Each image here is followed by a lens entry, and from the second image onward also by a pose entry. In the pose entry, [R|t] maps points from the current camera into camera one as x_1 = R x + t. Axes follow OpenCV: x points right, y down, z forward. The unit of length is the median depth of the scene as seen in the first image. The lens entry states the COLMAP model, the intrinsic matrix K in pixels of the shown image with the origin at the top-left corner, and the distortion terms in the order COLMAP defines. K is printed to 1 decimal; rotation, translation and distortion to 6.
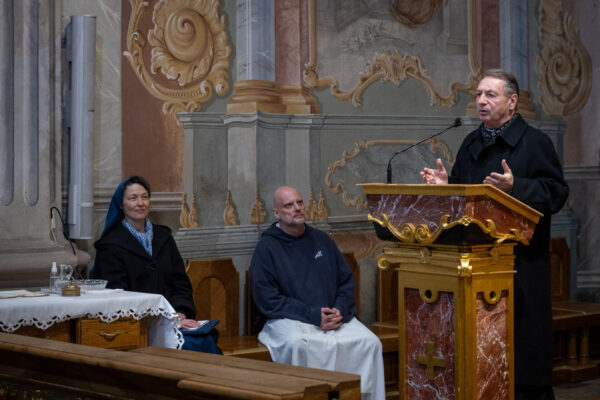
lens RADIAL K [[1261.9, 0, 300.0], [0, 1261.9, 198.3], [0, 0, 1]] dist [0.065023, 0.000000]
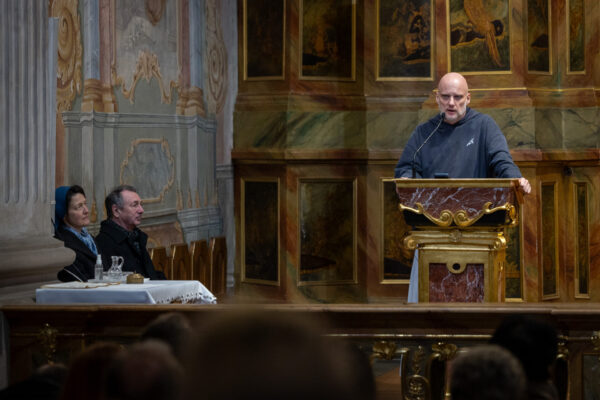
lens RADIAL K [[1723.8, 0, 300.0], [0, 1723.8, 199.9], [0, 0, 1]] dist [0.135041, 0.000000]
pose [[0.851628, -0.011756, 0.524015, -0.909938], [0.014548, 0.999893, -0.001211, 0.009299], [-0.523945, 0.008655, 0.851708, -0.369903]]
